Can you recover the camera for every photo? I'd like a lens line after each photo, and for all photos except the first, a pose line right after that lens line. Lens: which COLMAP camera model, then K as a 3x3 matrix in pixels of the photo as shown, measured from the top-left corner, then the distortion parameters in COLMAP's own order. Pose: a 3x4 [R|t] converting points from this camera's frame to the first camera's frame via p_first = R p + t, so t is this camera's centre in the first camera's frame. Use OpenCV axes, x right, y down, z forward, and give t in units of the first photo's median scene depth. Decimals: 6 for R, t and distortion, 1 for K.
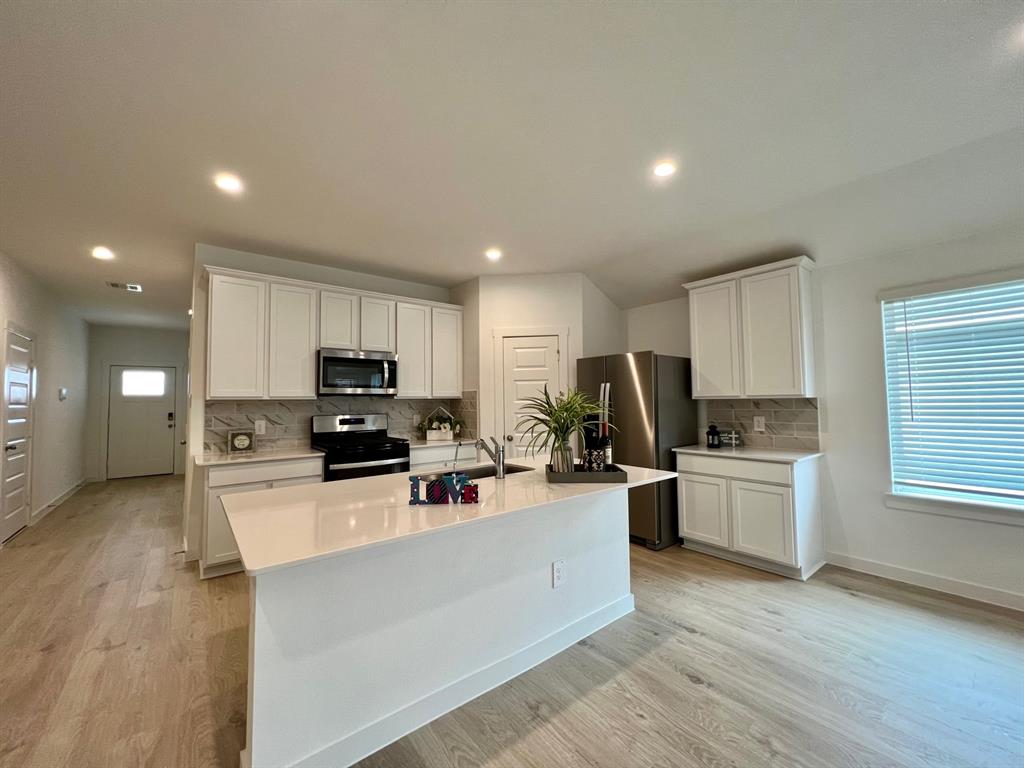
lens RADIAL K [[408.1, 0, 511.8], [0, 408.1, 381.7], [0, 0, 1]] dist [-0.000475, 0.000000]
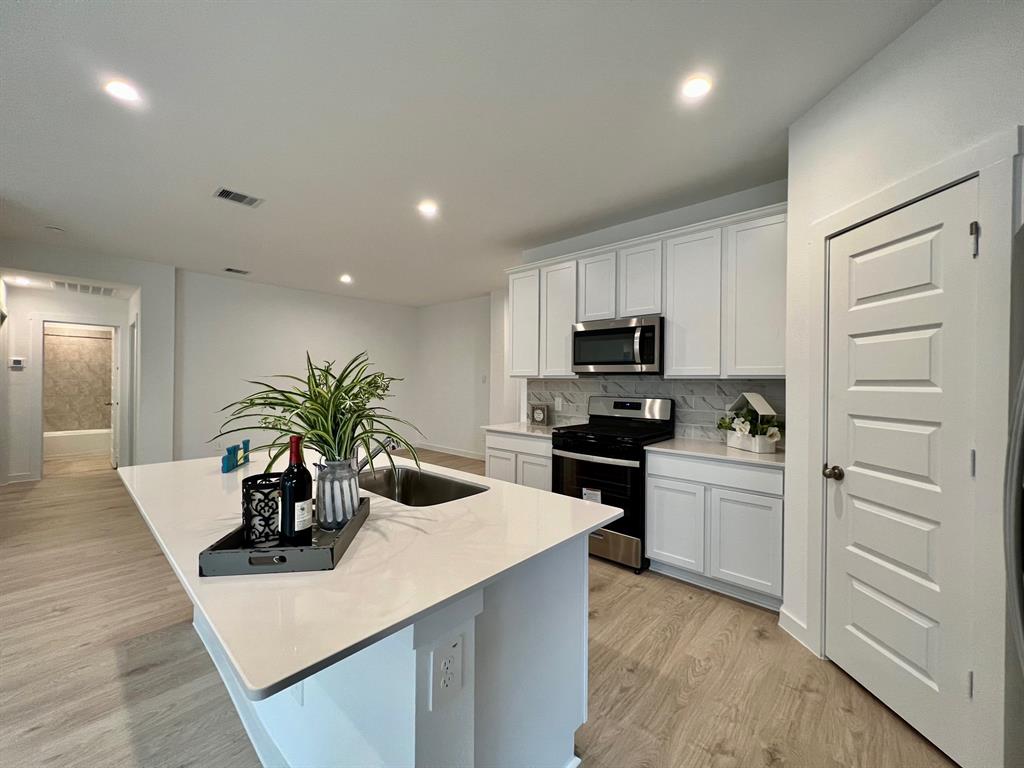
lens RADIAL K [[409.6, 0, 510.5], [0, 409.6, 381.4], [0, 0, 1]] dist [-0.002787, -0.000118]
pose [[0.156892, 0.014769, -0.987505, 0.433579], [0.036489, 0.999119, 0.020740, 0.025892], [0.986942, -0.039287, 0.156215, 0.723651]]
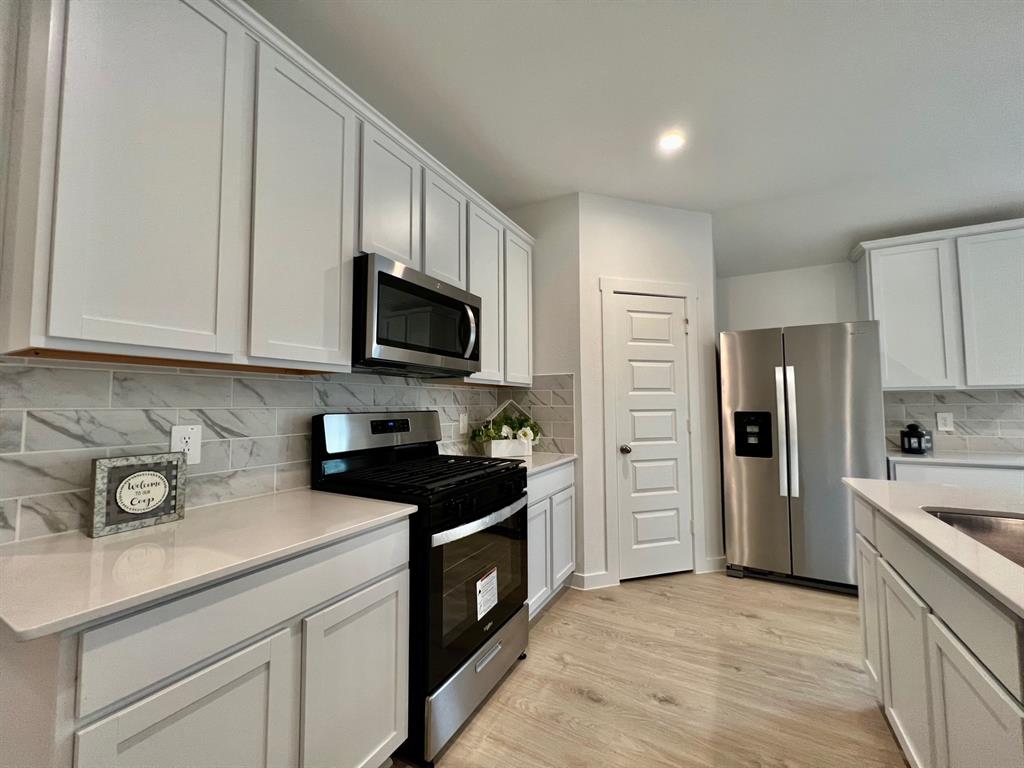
lens RADIAL K [[408.1, 0, 511.8], [0, 408.1, 381.7], [0, 0, 1]] dist [-0.000475, 0.000000]
pose [[0.923031, 0.028695, 0.383654, -0.502356], [-0.023501, 0.999558, -0.018220, 0.057457], [-0.384007, 0.007802, 0.923297, 0.571519]]
